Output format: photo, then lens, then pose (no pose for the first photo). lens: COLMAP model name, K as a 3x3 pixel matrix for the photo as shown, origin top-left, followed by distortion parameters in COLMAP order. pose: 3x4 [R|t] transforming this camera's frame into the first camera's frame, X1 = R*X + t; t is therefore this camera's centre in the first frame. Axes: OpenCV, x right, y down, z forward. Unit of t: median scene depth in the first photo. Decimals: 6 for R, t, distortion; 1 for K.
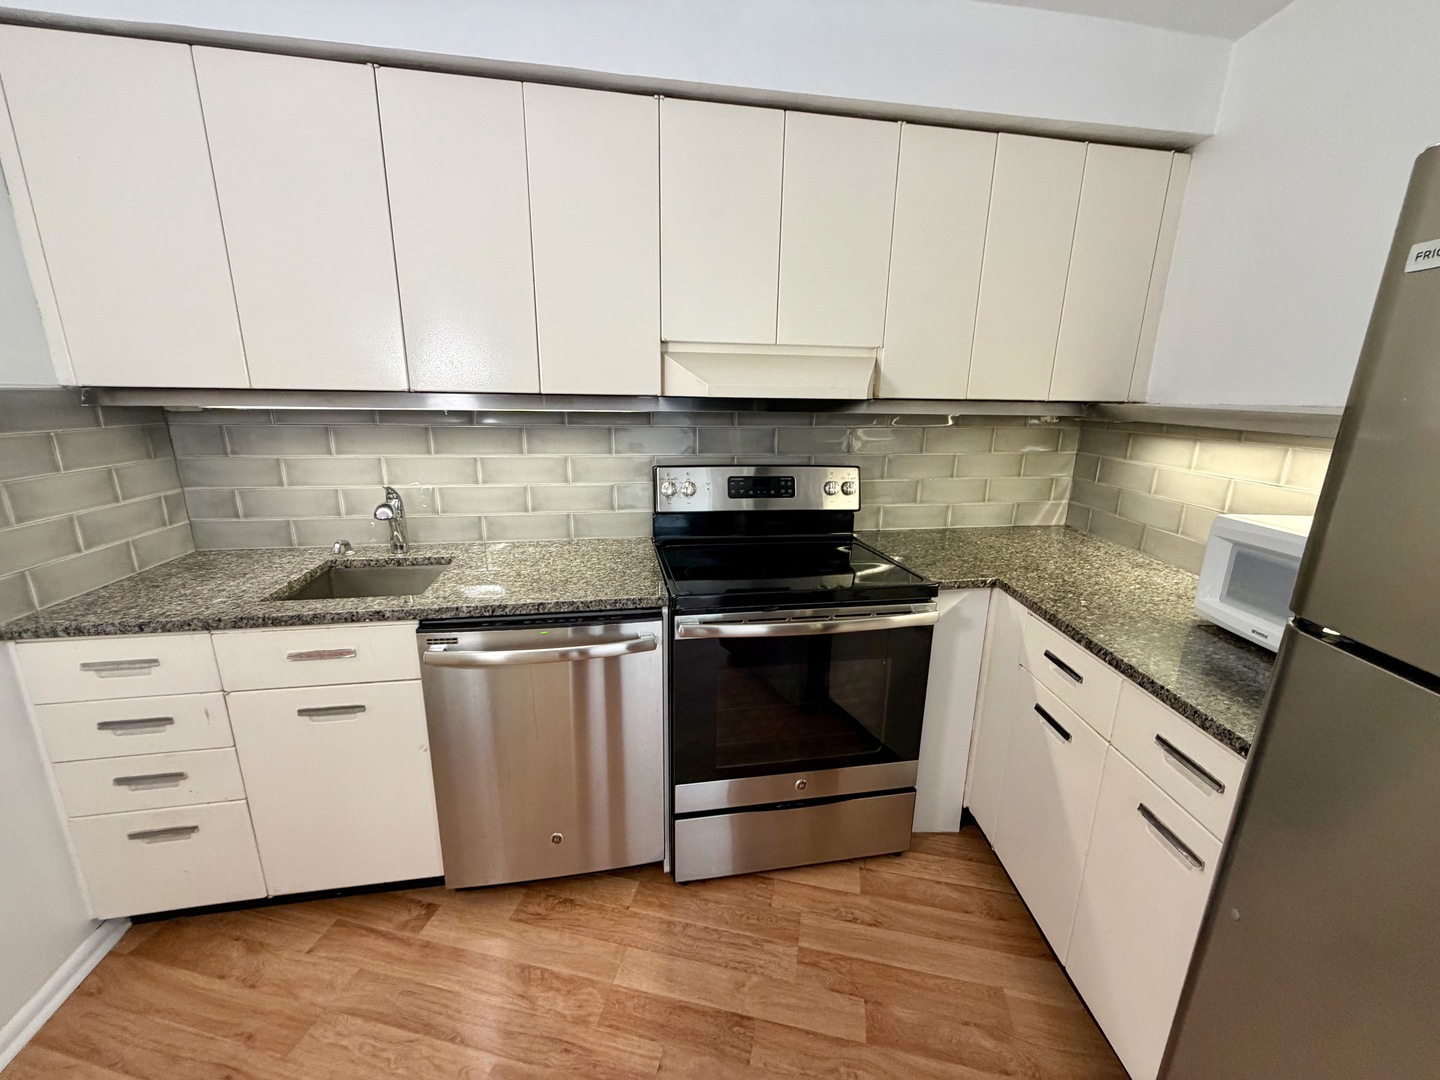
lens RADIAL K [[584.6, 0, 720.0], [0, 584.6, 540.0], [0, 0, 1]] dist [0.000279, 0.000178]
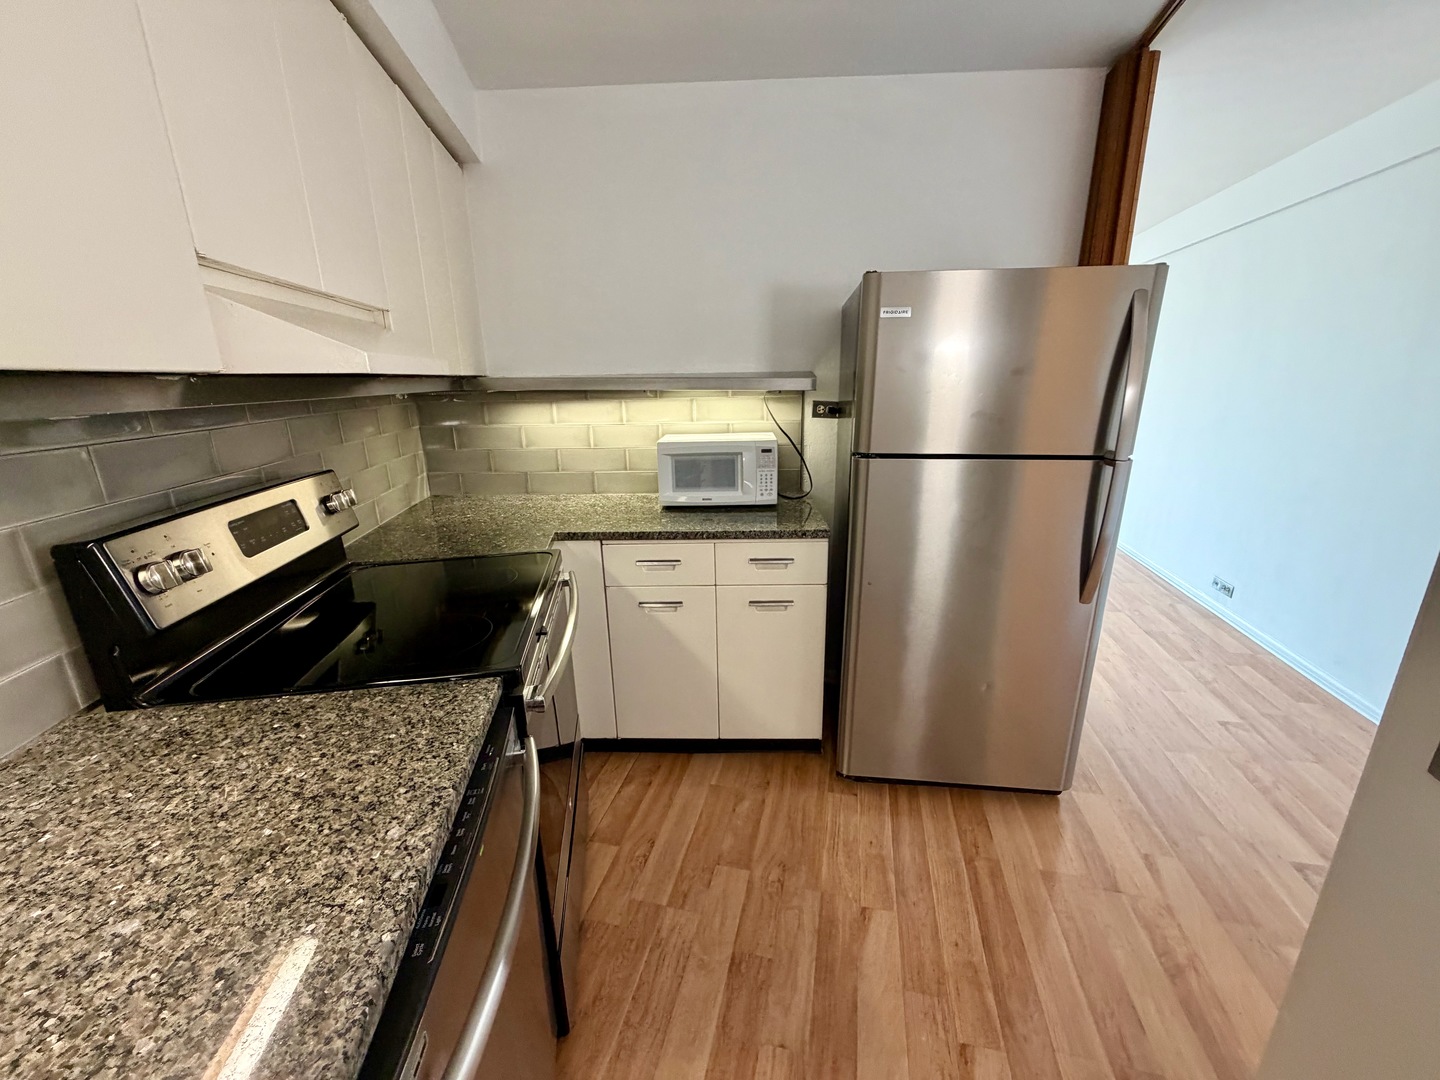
lens RADIAL K [[574.1, 0, 720.0], [0, 574.1, 540.0], [0, 0, 1]] dist [0.000158, 0.000037]
pose [[0.022357, -0.287997, 0.957370, -0.595664], [0.254646, 0.927666, 0.273115, -0.146511], [-0.966776, 0.237685, 0.094077, 0.602602]]
